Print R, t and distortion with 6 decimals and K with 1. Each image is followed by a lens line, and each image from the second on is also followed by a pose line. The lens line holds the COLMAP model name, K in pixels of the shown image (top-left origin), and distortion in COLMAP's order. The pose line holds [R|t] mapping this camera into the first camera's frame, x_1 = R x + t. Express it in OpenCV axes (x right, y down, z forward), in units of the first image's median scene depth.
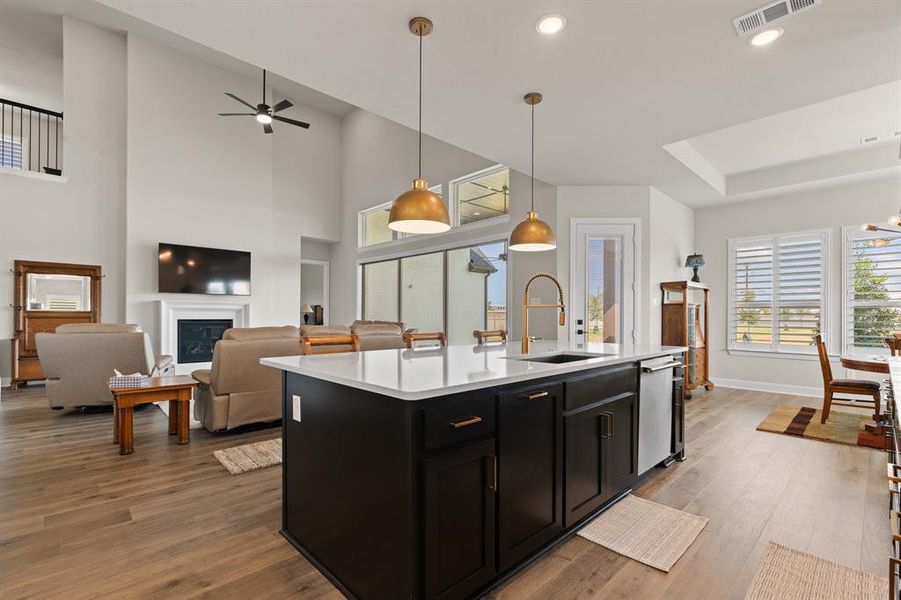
lens RADIAL K [[404.7, 0, 440.6], [0, 404.7, 318.1], [0, 0, 1]] dist [-0.005852, 0.001172]
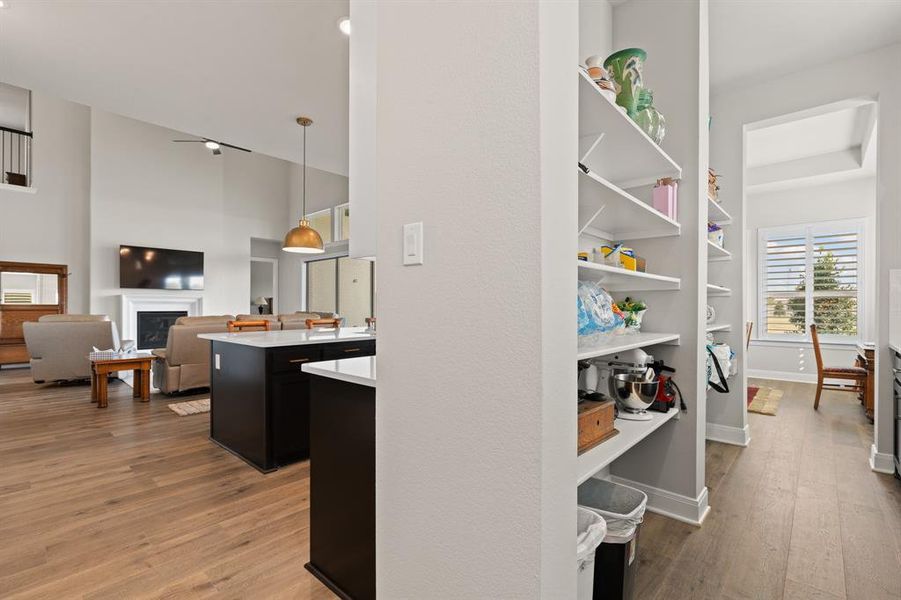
lens RADIAL K [[404.7, 0, 439.2], [0, 404.7, 307.8], [0, 0, 1]] dist [-0.005852, 0.001172]
pose [[0.997378, -0.005133, 0.072190, 0.198521], [0.005402, 0.999979, -0.003542, 0.003329], [-0.072170, 0.003923, 0.997385, -0.334783]]
